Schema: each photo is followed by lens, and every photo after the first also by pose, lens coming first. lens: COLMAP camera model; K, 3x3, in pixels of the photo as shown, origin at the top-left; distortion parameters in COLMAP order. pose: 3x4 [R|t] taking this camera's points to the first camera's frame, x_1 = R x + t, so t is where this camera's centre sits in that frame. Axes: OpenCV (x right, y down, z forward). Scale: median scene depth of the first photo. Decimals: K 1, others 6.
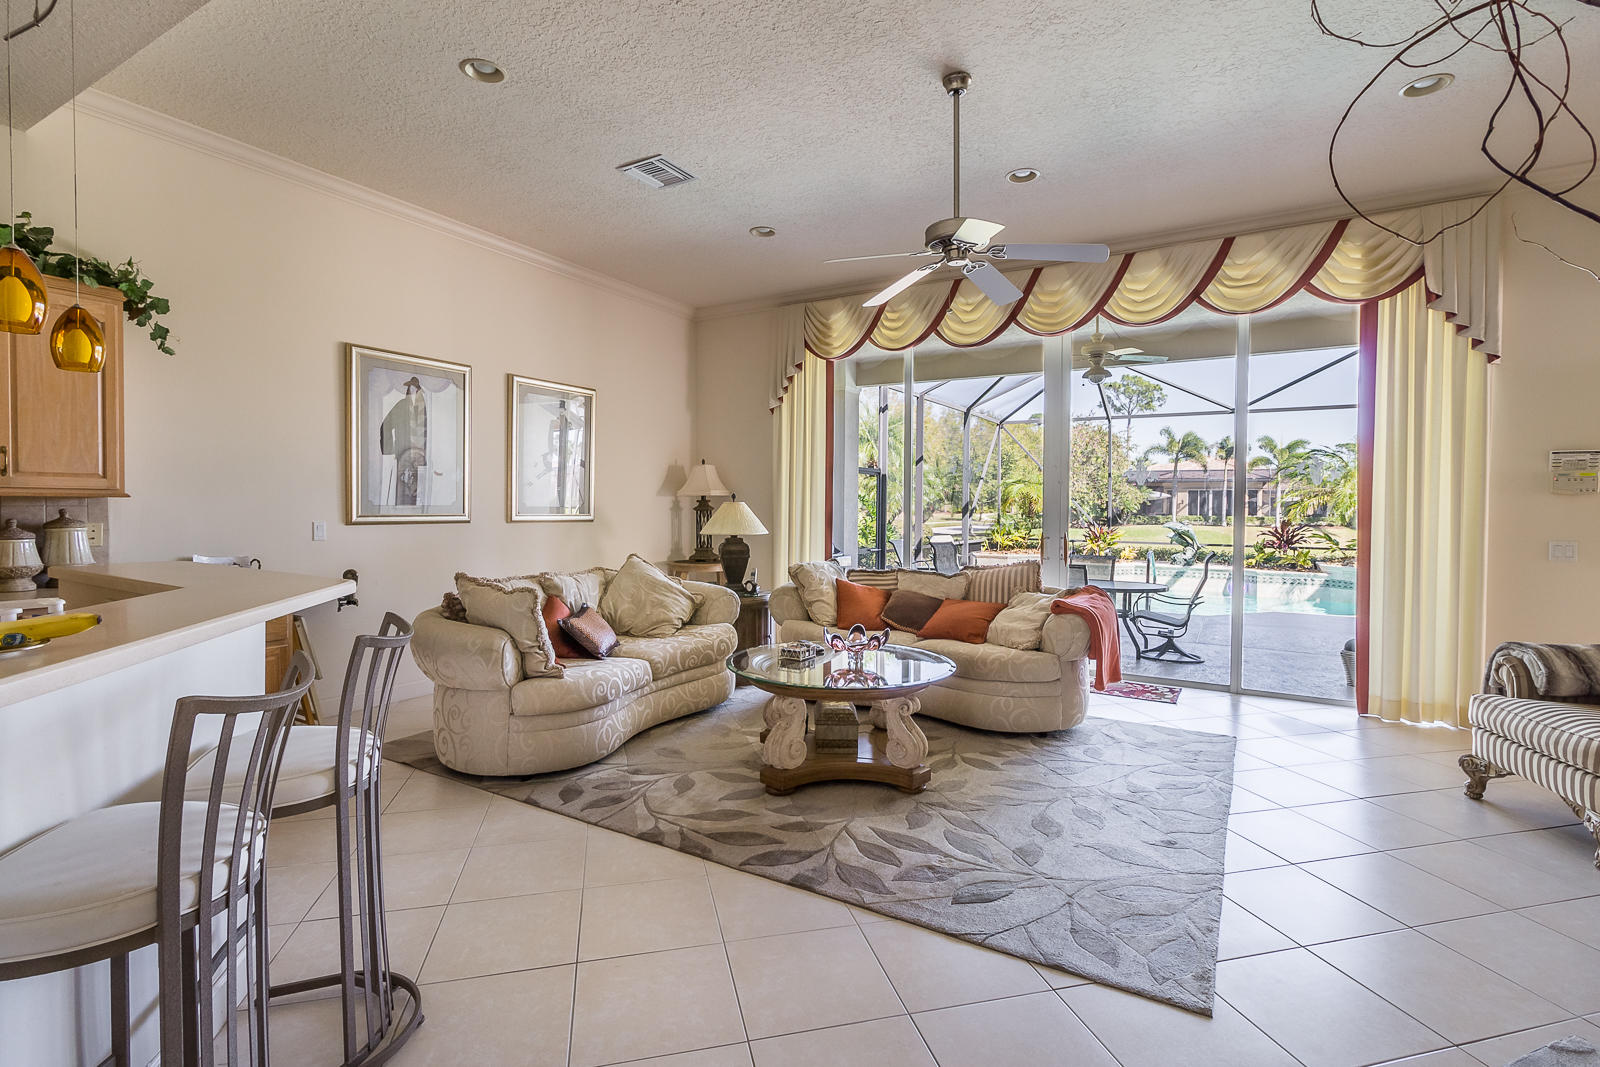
lens RADIAL K [[757.9, 0, 814.2], [0, 757.9, 523.3], [0, 0, 1]] dist [-0.004234, -0.000249]
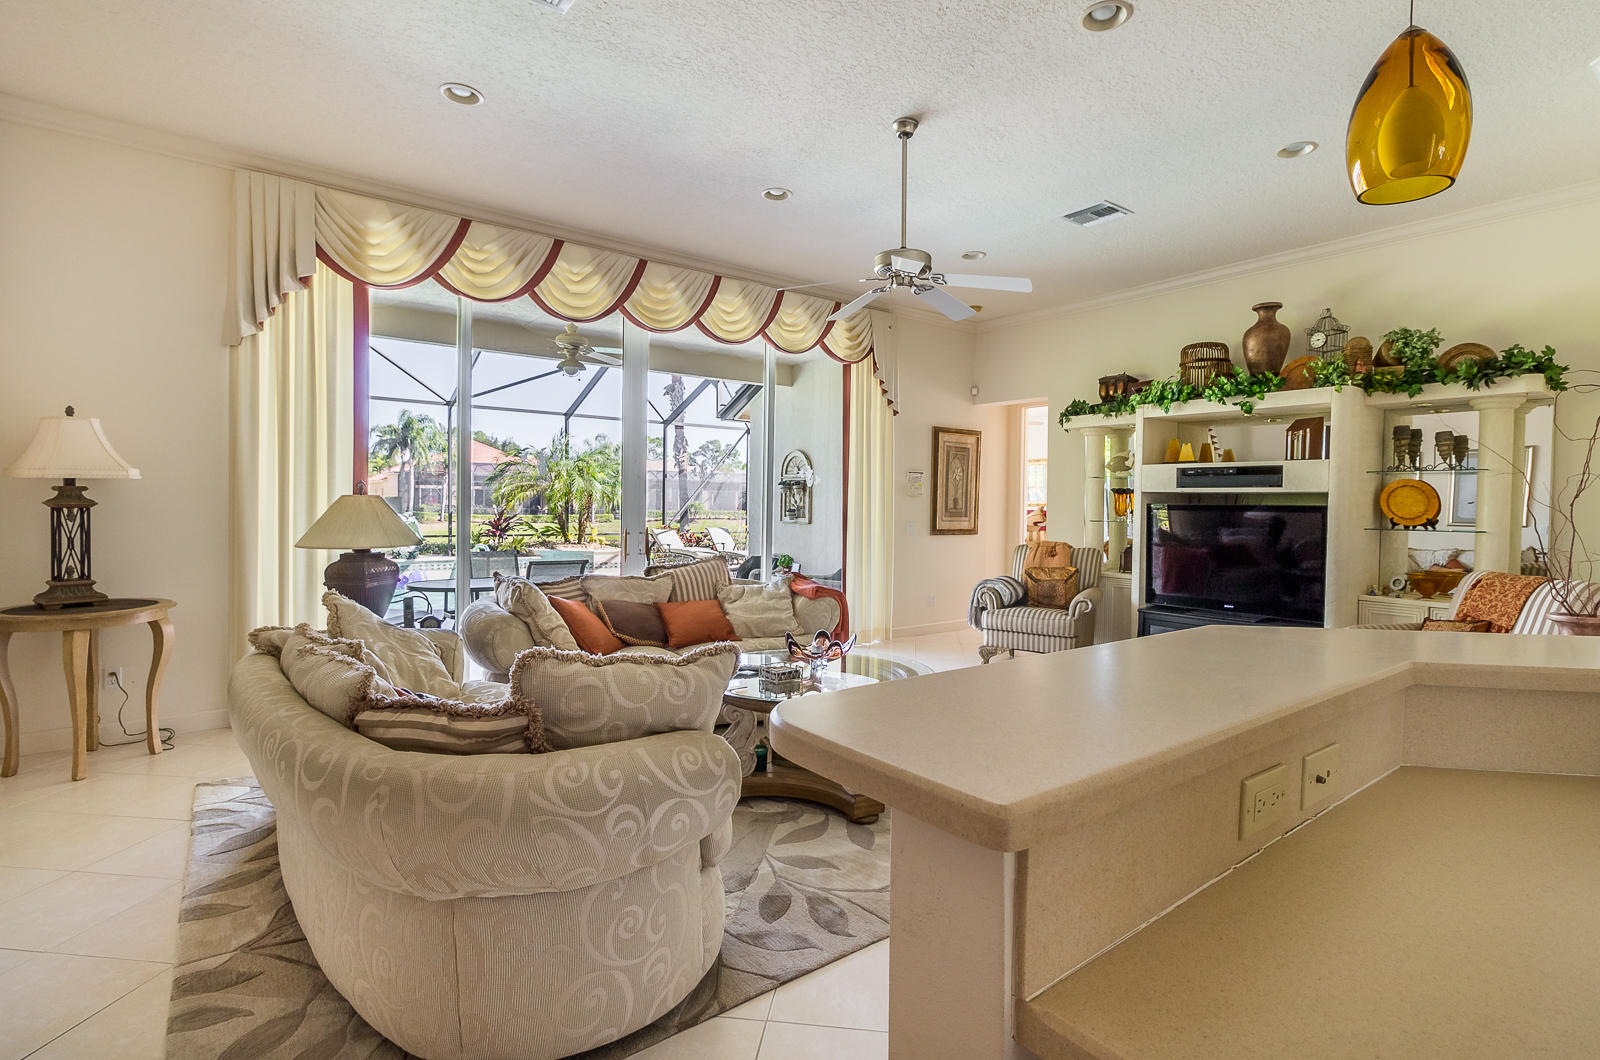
lens RADIAL K [[757.9, 0, 816.3], [0, 757.9, 523.5], [0, 0, 1]] dist [-0.004234, -0.000249]
pose [[0.367239, -0.025882, 0.929767, -0.465460], [0.011011, 0.999664, 0.023478, -0.012786], [-0.930062, 0.001615, 0.367400, 0.367272]]
